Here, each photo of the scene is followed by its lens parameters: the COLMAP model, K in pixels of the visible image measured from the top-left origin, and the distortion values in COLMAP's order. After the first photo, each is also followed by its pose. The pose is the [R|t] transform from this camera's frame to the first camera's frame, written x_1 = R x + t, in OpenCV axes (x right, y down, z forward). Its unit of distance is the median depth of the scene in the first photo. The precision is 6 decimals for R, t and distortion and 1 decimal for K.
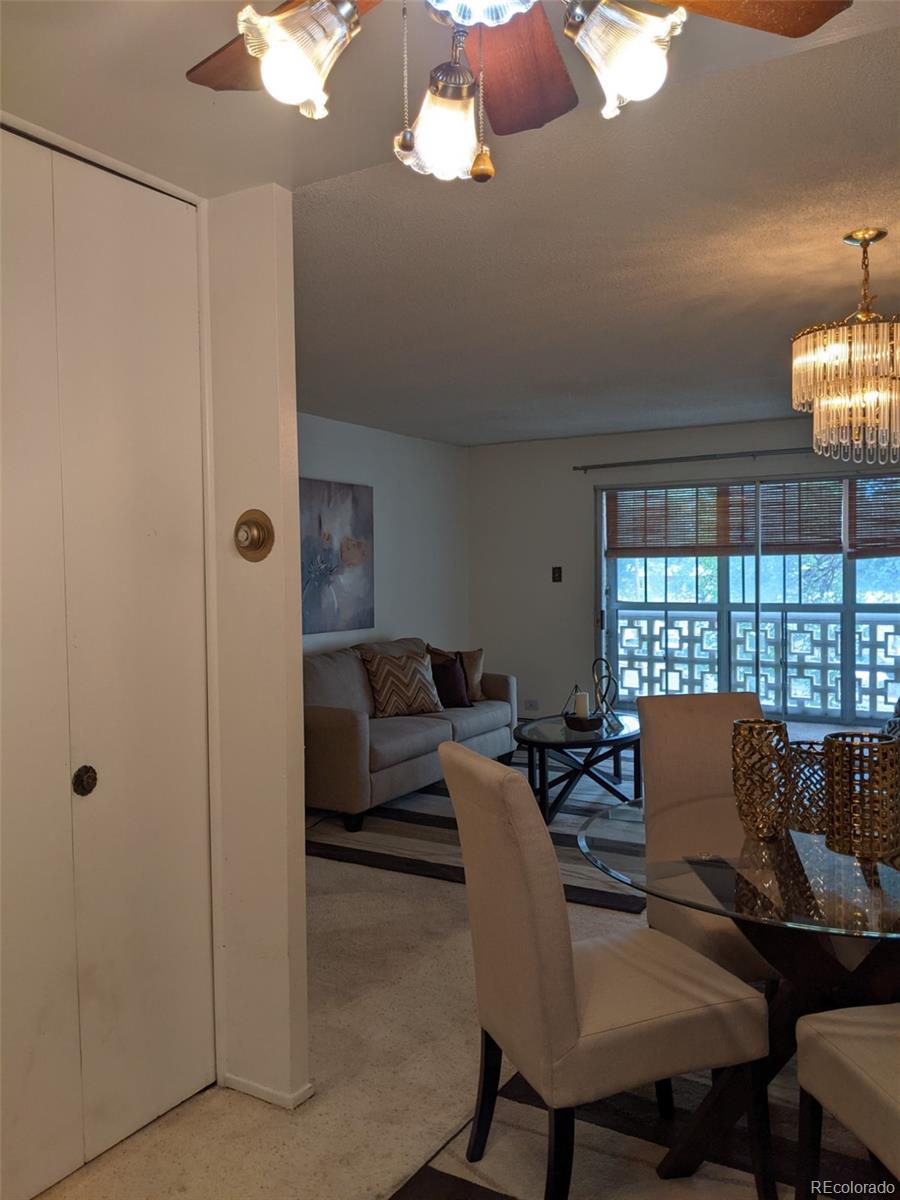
lens RADIAL K [[957.7, 0, 450.0], [0, 957.7, 600.0], [0, 0, 1]] dist [0.130290, -0.260695]
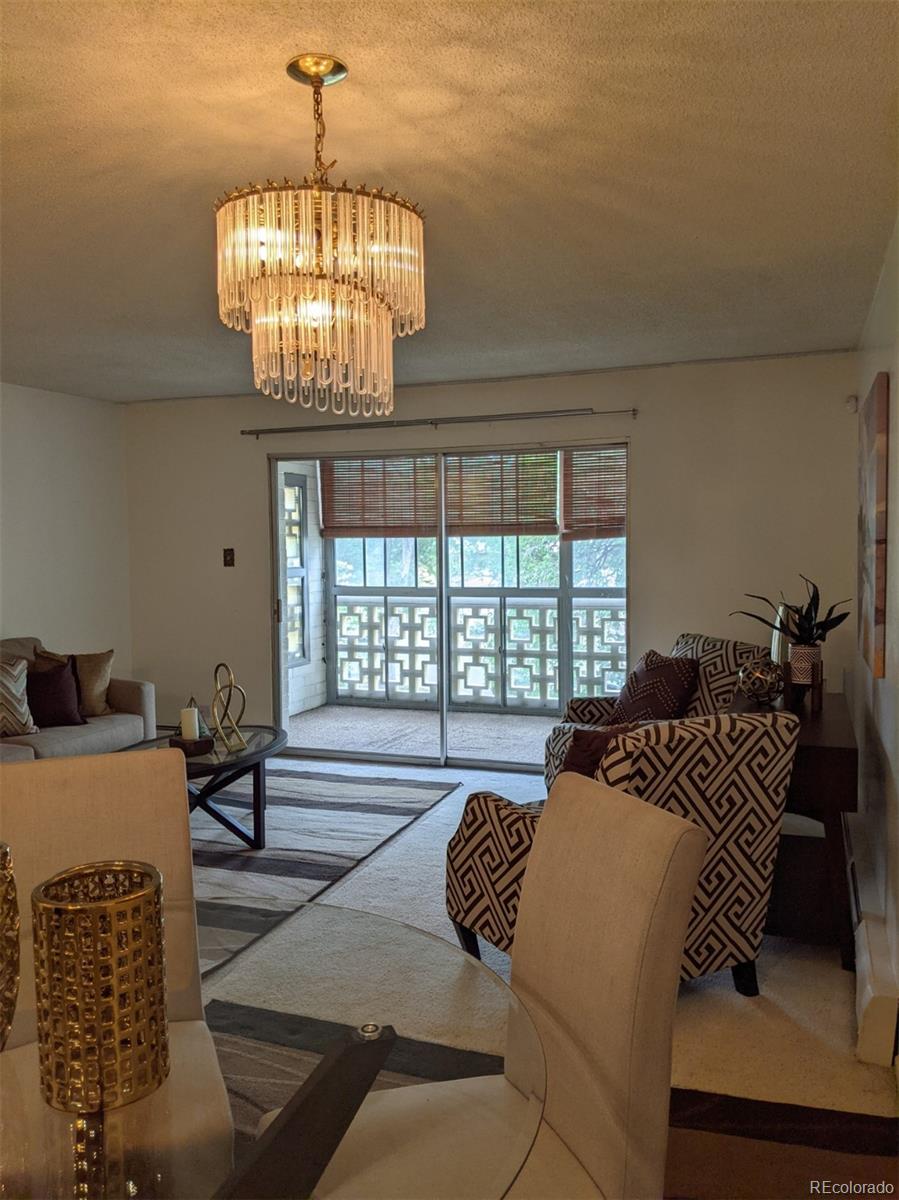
lens RADIAL K [[957.7, 0, 449.5], [0, 957.7, 600.0], [0, 0, 1]] dist [0.130290, -0.260695]
pose [[0.983670, -0.009299, 0.179742, 0.135549], [0.004819, 0.999667, 0.025348, -0.008829], [-0.179918, -0.024068, 0.983387, 0.109126]]
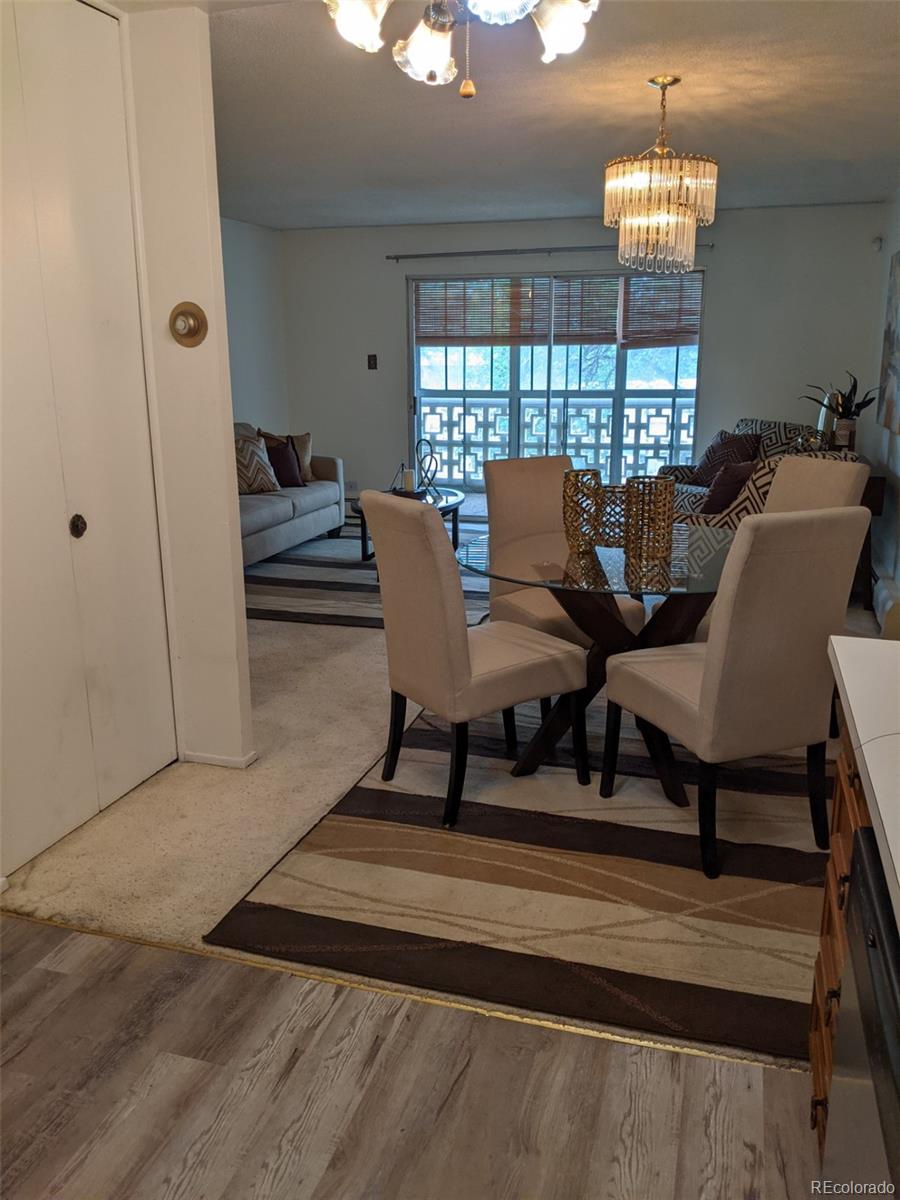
lens RADIAL K [[957.7, 0, 450.0], [0, 957.7, 600.0], [0, 0, 1]] dist [0.130290, -0.260695]
pose [[0.973211, -0.051084, 0.224168, -0.052843], [0.002381, 0.977191, 0.212348, 0.003689], [-0.229903, -0.206126, 0.951135, -0.089053]]
